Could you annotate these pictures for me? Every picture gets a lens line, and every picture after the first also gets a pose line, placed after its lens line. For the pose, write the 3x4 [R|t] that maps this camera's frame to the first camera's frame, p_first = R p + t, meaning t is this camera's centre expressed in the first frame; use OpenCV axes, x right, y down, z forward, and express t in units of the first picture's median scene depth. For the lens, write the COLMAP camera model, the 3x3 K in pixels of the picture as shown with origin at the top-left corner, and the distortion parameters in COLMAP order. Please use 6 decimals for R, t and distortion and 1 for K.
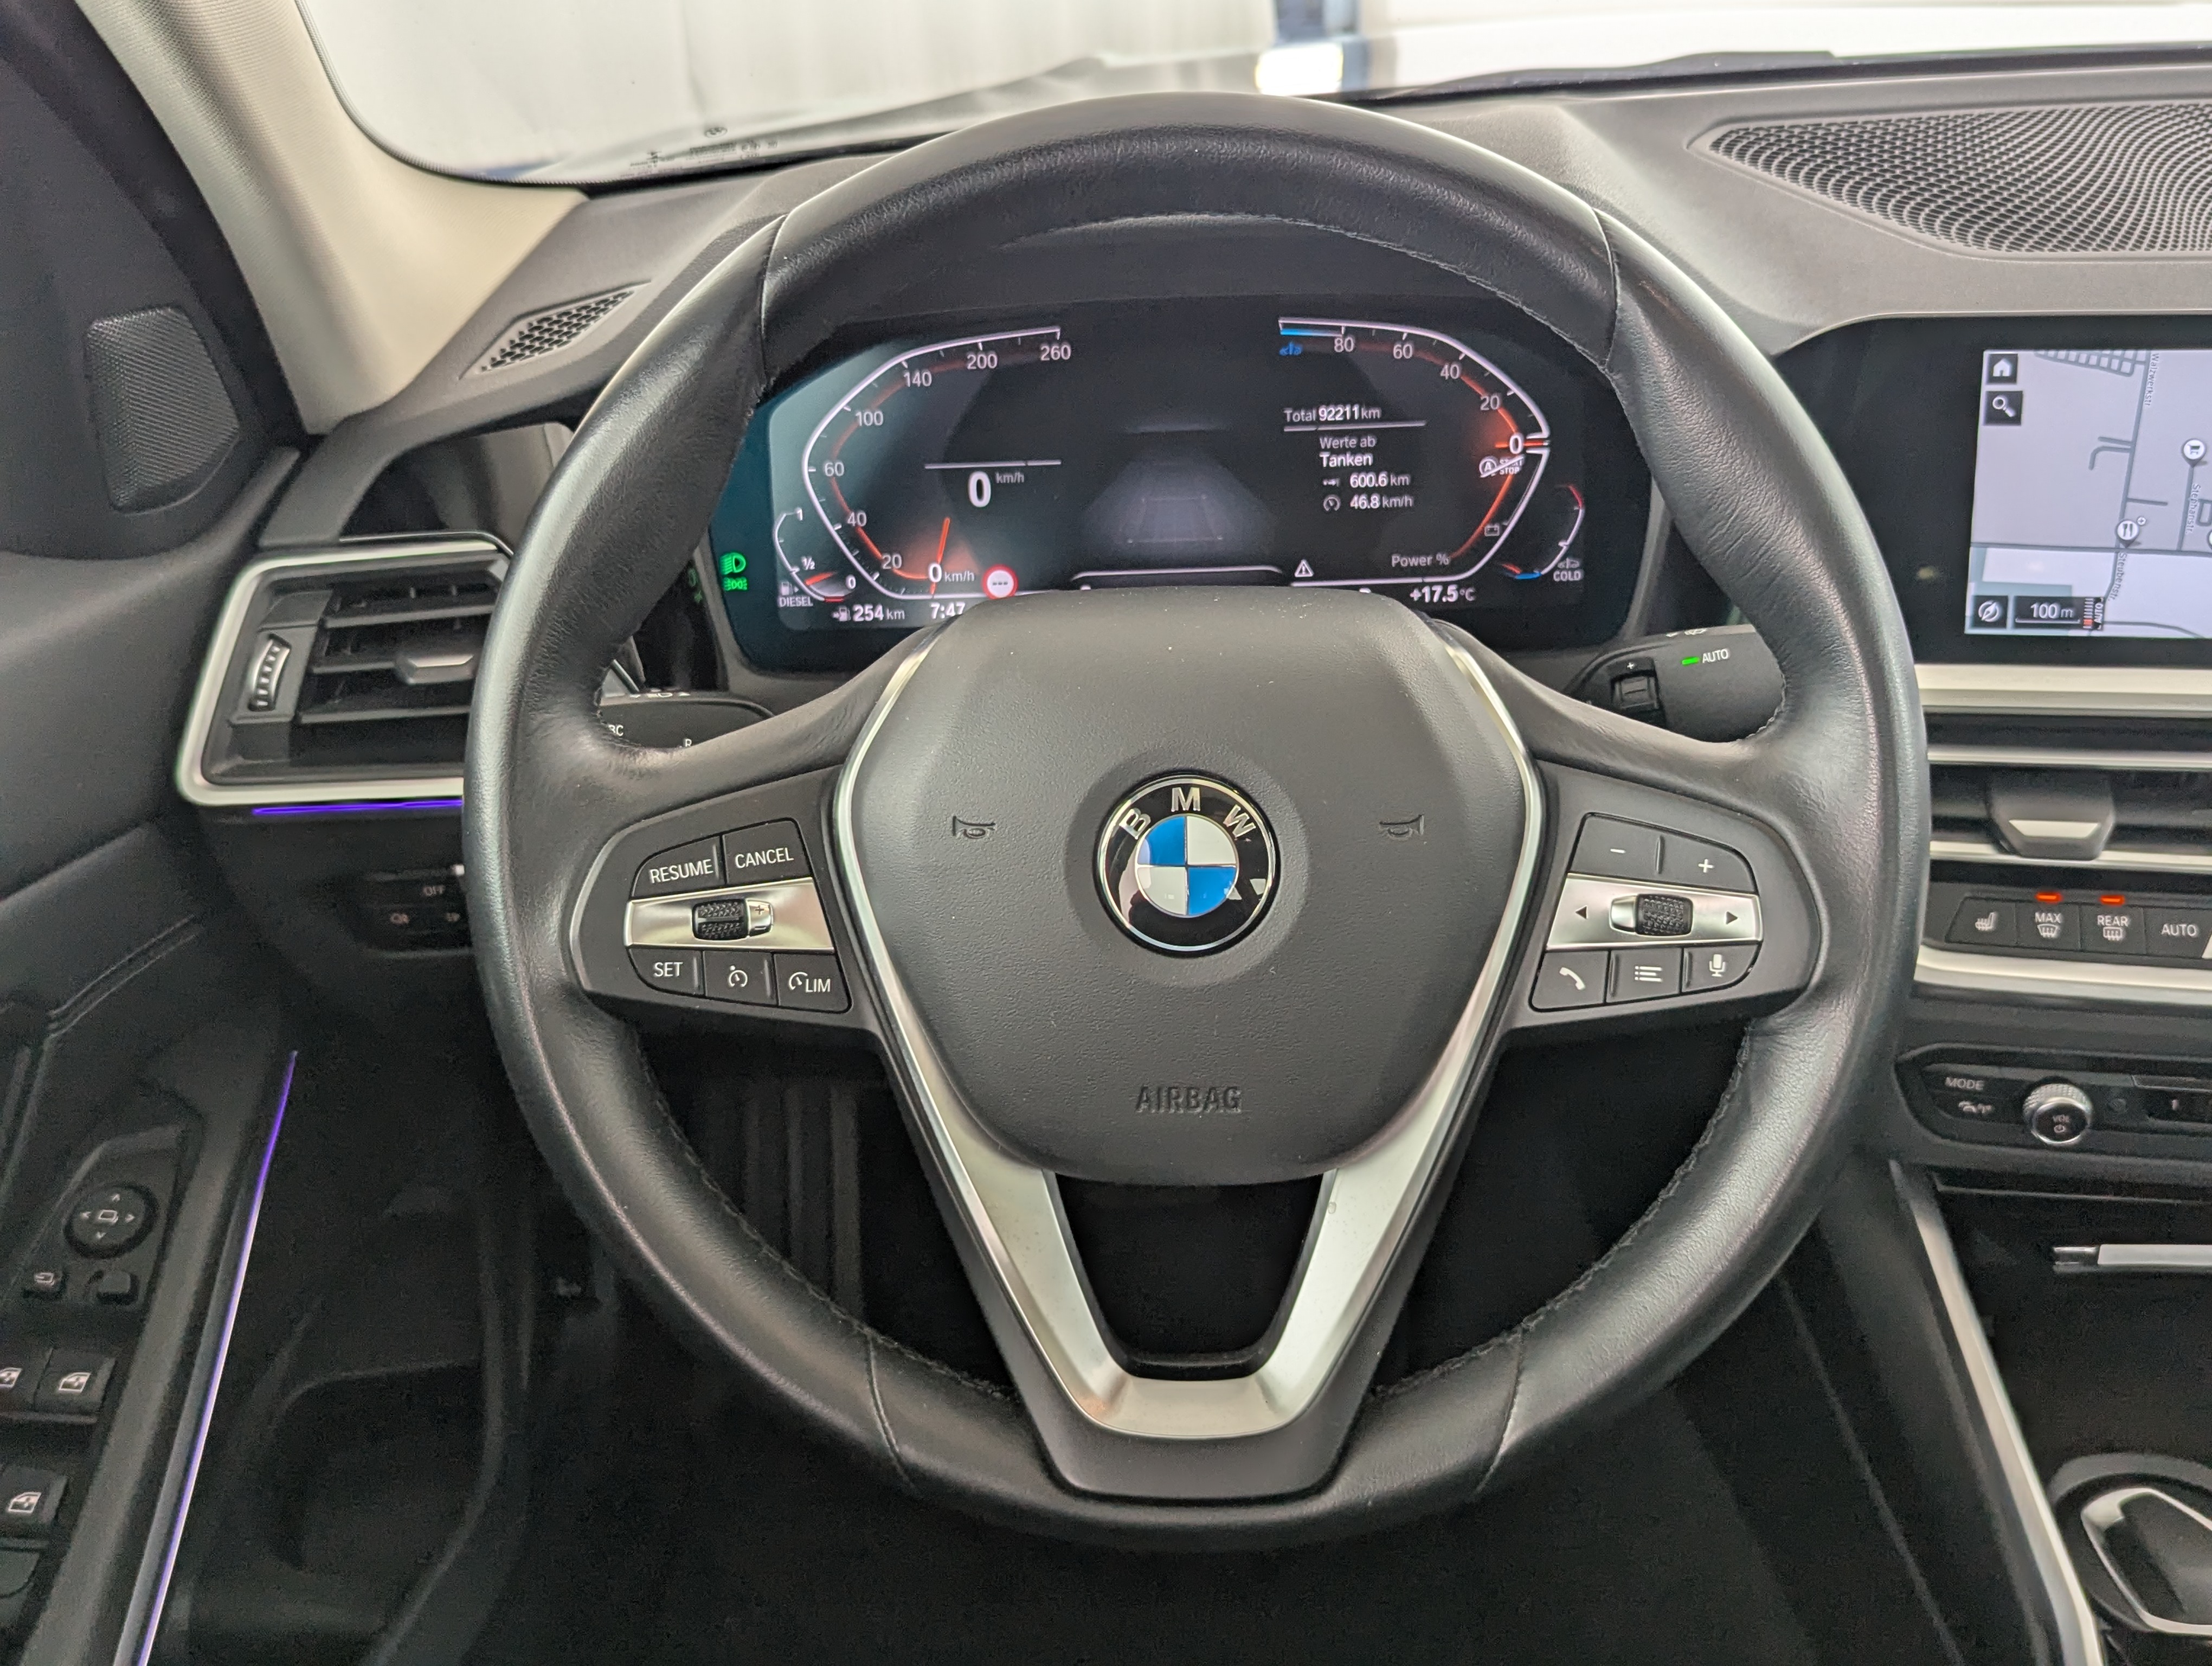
lens RADIAL K [[2071.9, 0, 1106.0], [0, 2071.9, 833.0], [0, 0, 1]] dist [0.094073, -0.149335]
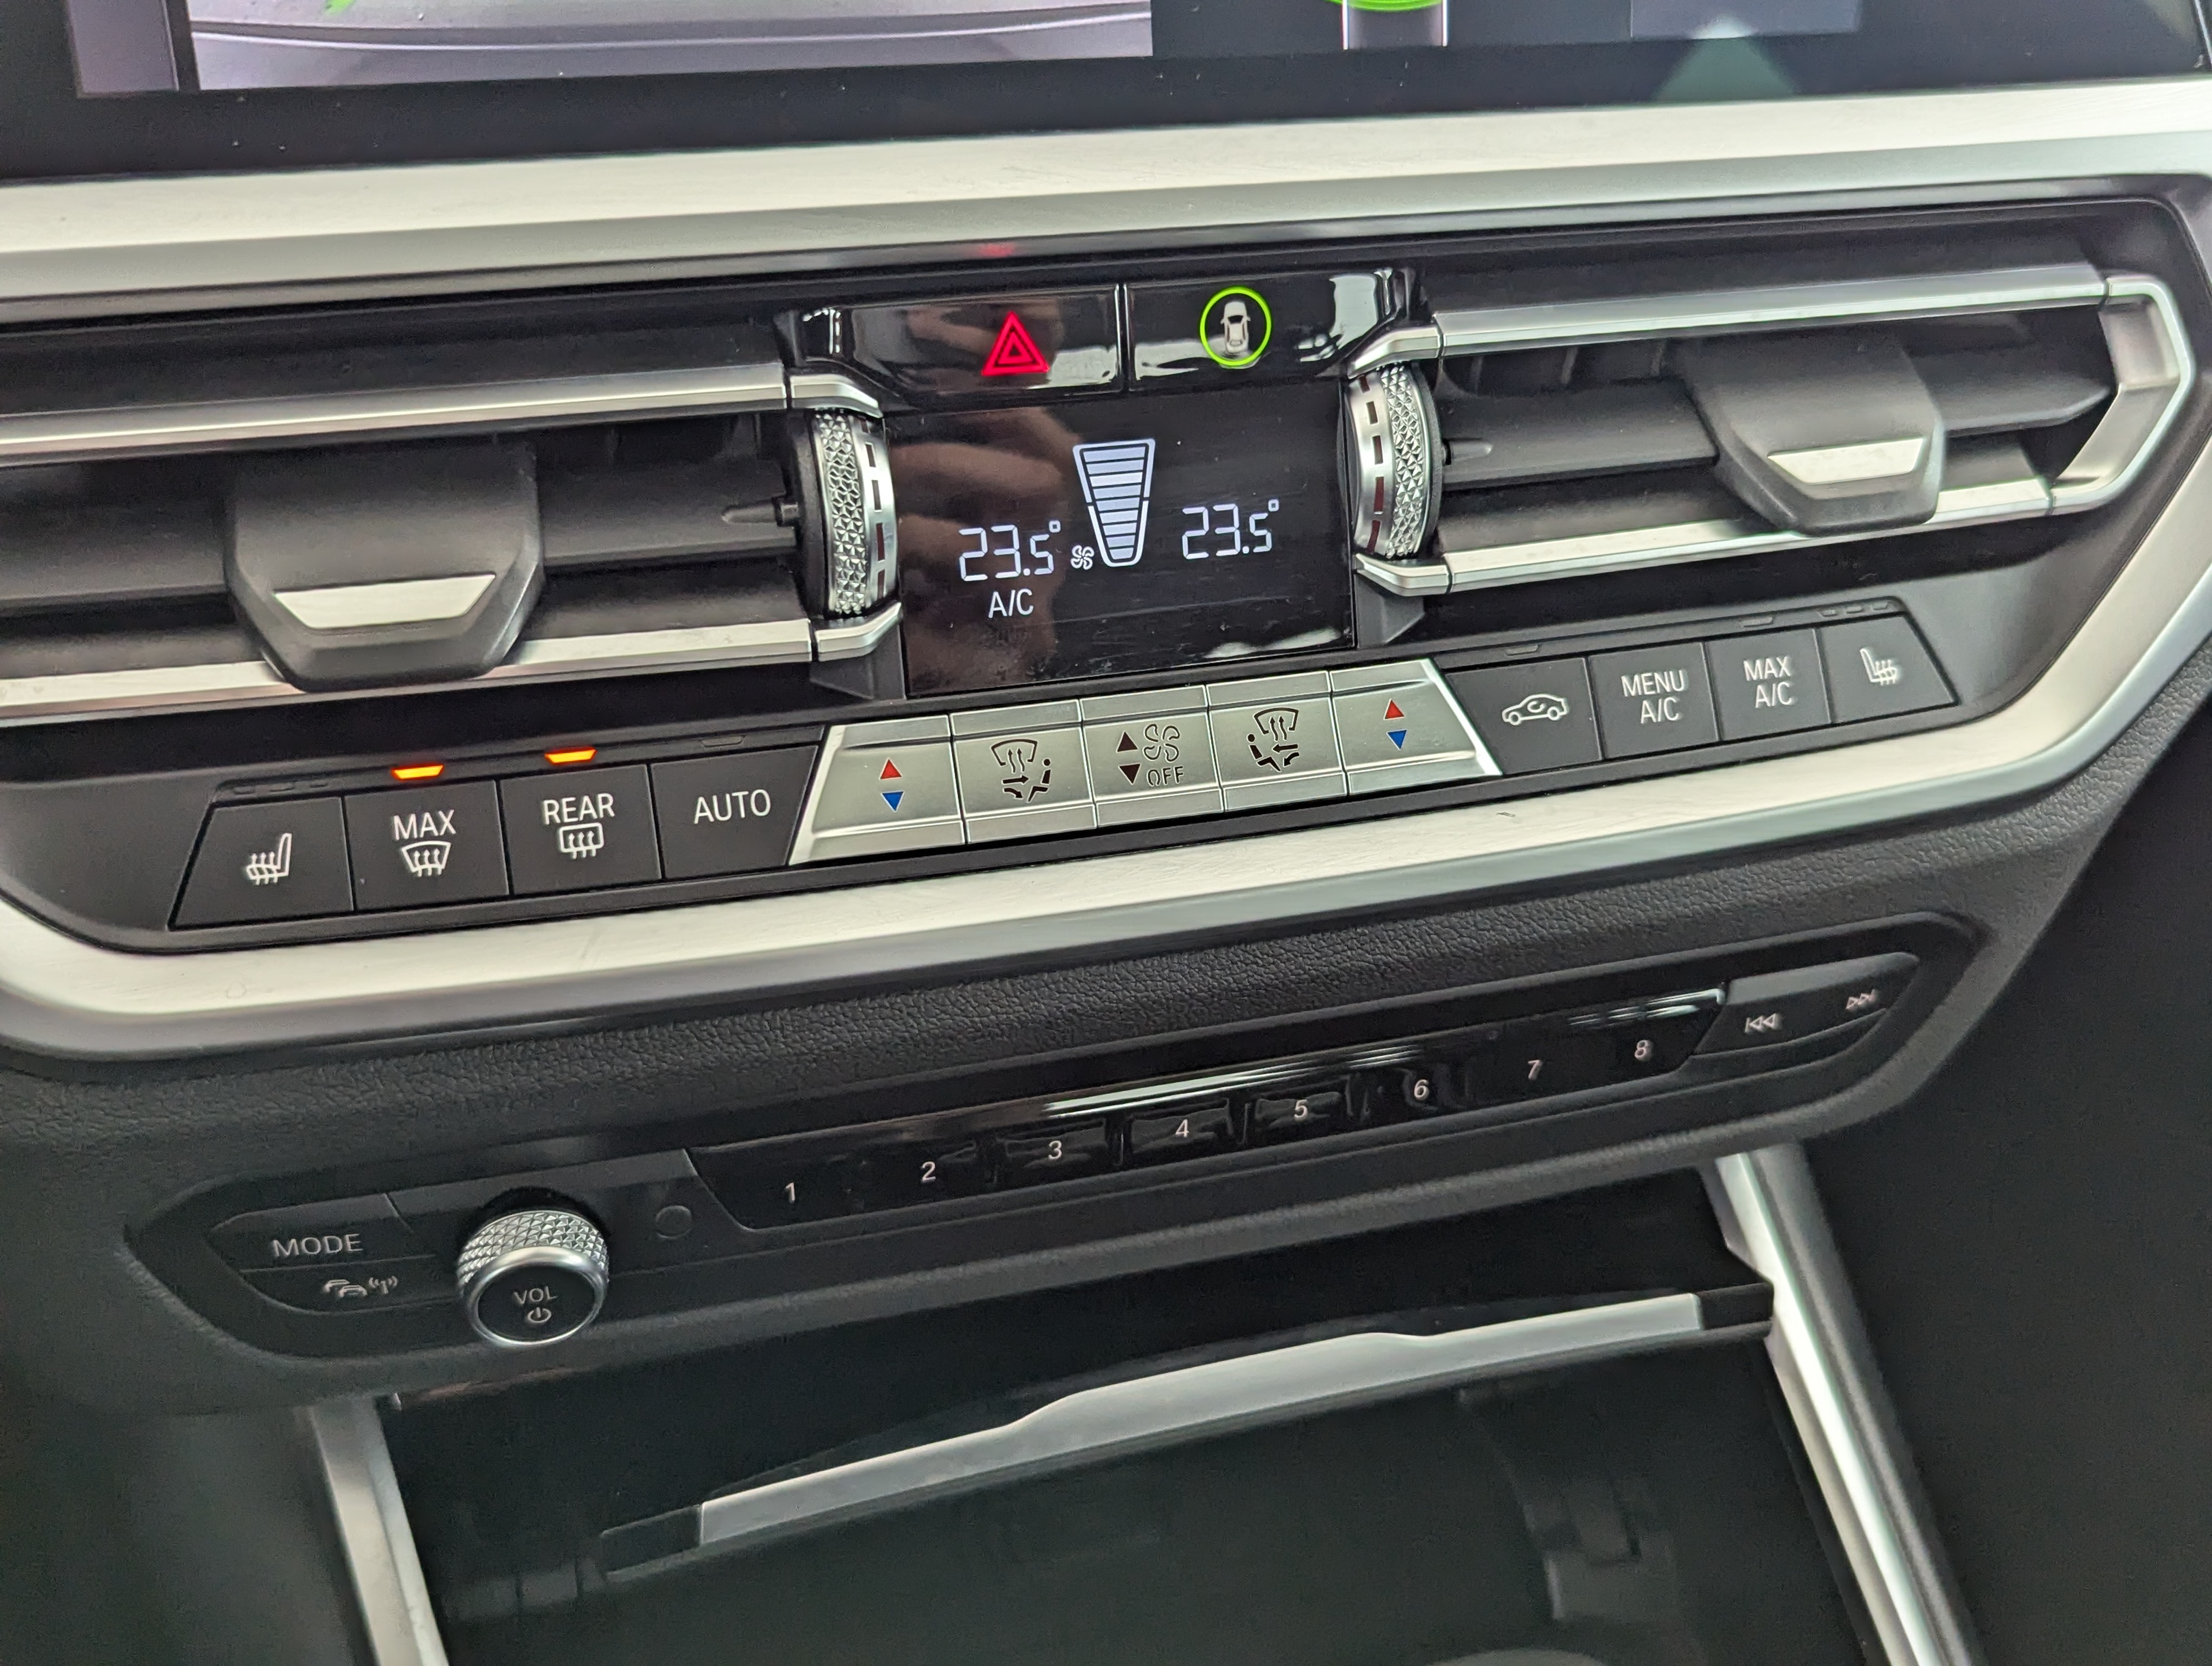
lens RADIAL K [[2071.9, 0, 1106.0], [0, 2071.9, 833.0], [0, 0, 1]] dist [0.094073, -0.149335]
pose [[0.897214, -0.179143, 0.403628, 0.406754], [0.116499, 0.977660, 0.174954, -0.011903], [-0.425953, -0.109949, 0.898040, 0.593069]]
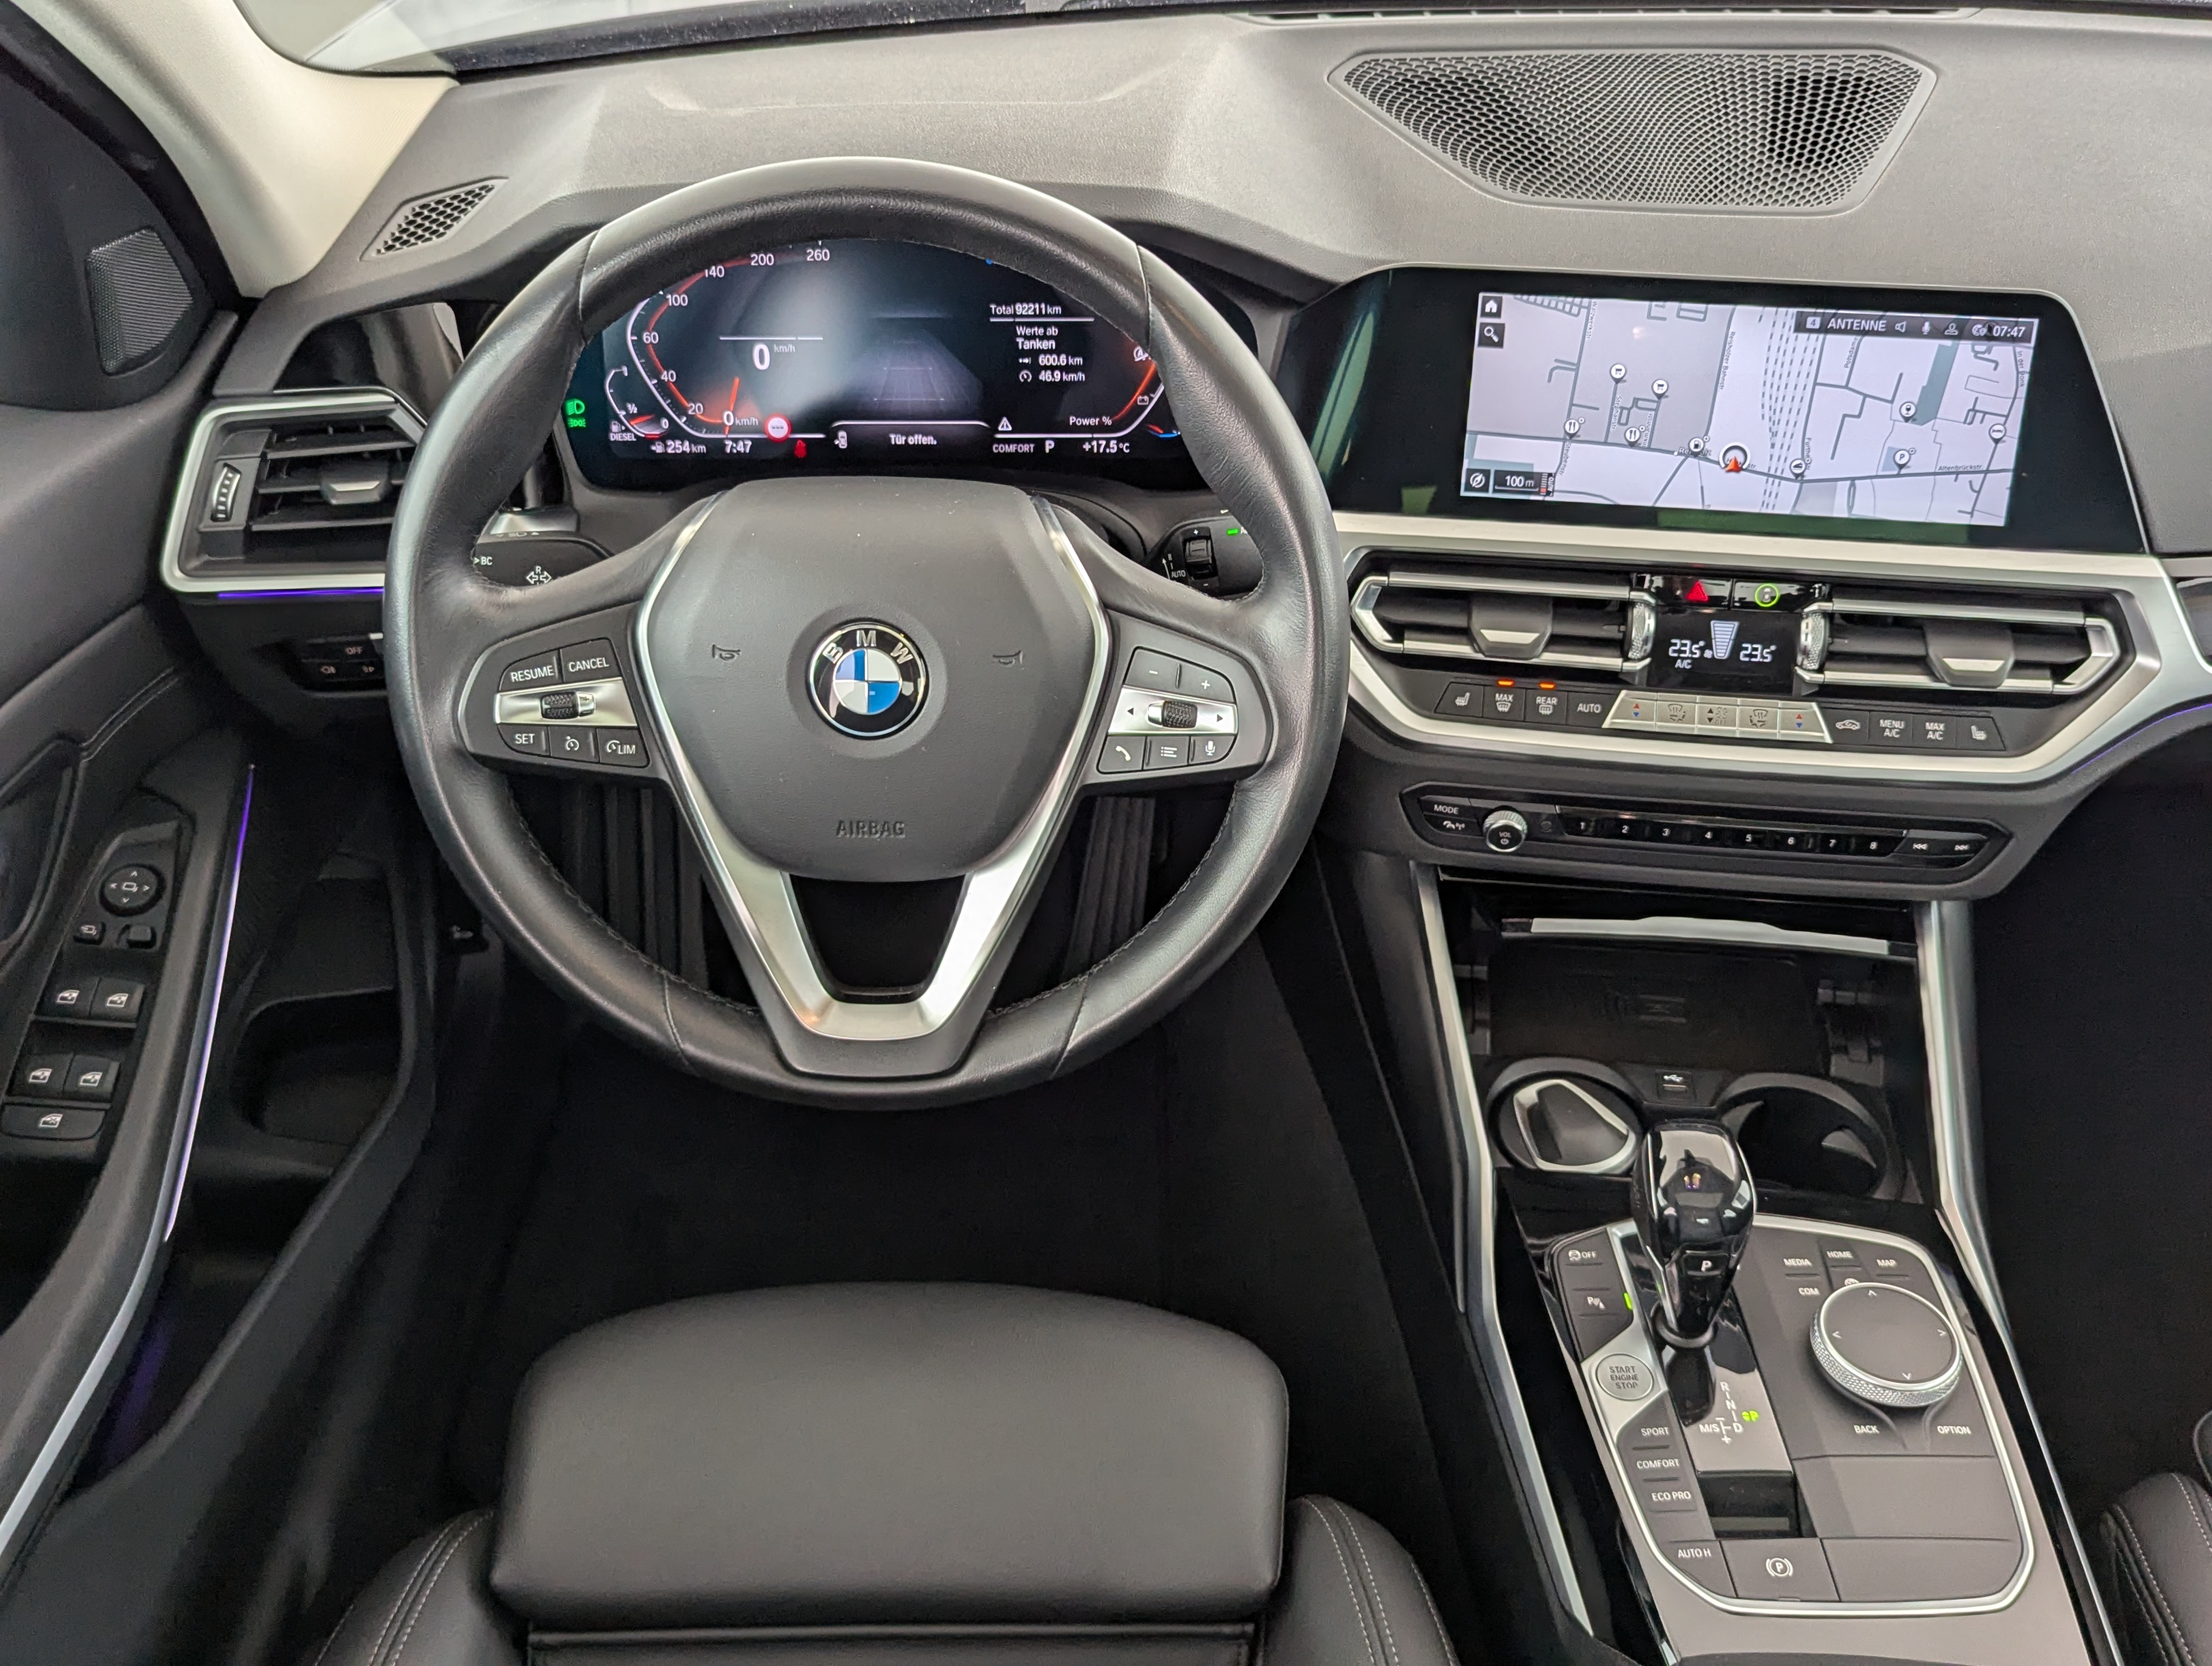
lens RADIAL K [[2045.7, 0, 1123.9], [0, 2045.7, 793.5], [0, 0, 1]] dist [0.037107, -0.001489]
pose [[0.997798, 0.014296, 0.064768, 0.097825], [-0.023703, 0.988869, 0.146886, -0.095105], [-0.061947, -0.148098, 0.987031, -0.385541]]
